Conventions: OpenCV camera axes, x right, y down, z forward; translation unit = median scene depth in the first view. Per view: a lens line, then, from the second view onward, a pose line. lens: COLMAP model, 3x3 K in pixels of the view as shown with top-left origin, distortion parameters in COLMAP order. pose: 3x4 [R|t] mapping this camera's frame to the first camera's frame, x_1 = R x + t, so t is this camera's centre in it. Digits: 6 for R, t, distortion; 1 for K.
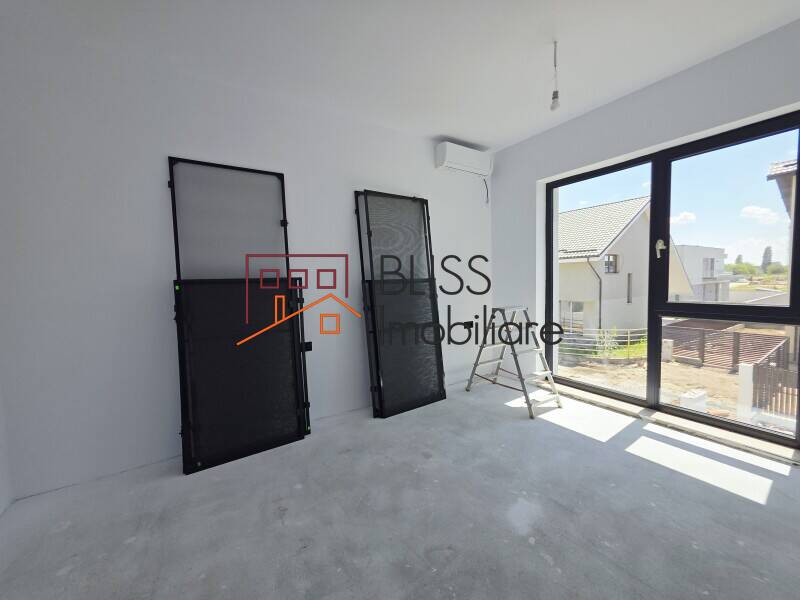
lens RADIAL K [[319.4, 0, 398.7], [0, 319.4, 297.8], [0, 0, 1]] dist [0.000629, -0.000048]
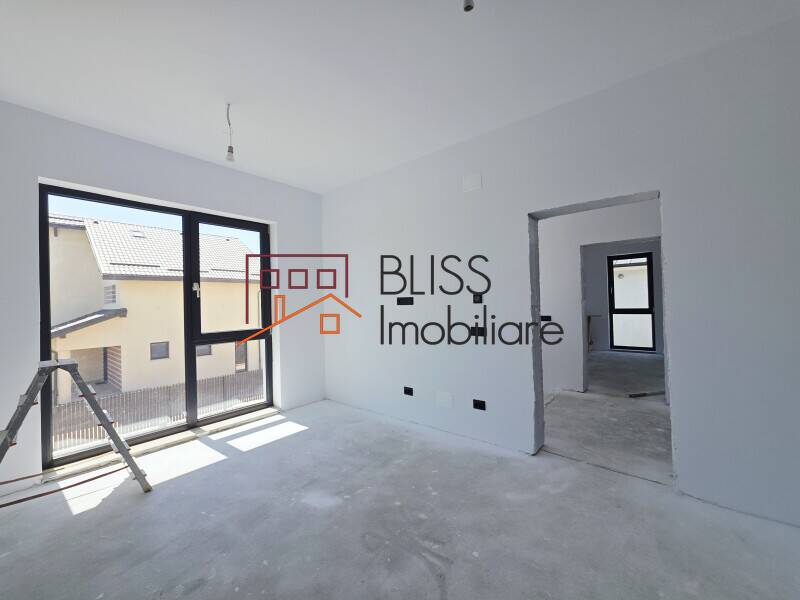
lens RADIAL K [[319.4, 0, 398.7], [0, 319.4, 297.8], [0, 0, 1]] dist [0.000629, -0.000048]
pose [[-0.300673, 0.046455, 0.952595, -0.535763], [0.091136, 0.995642, -0.019788, -0.028381], [-0.949363, 0.080866, -0.303596, 0.600579]]
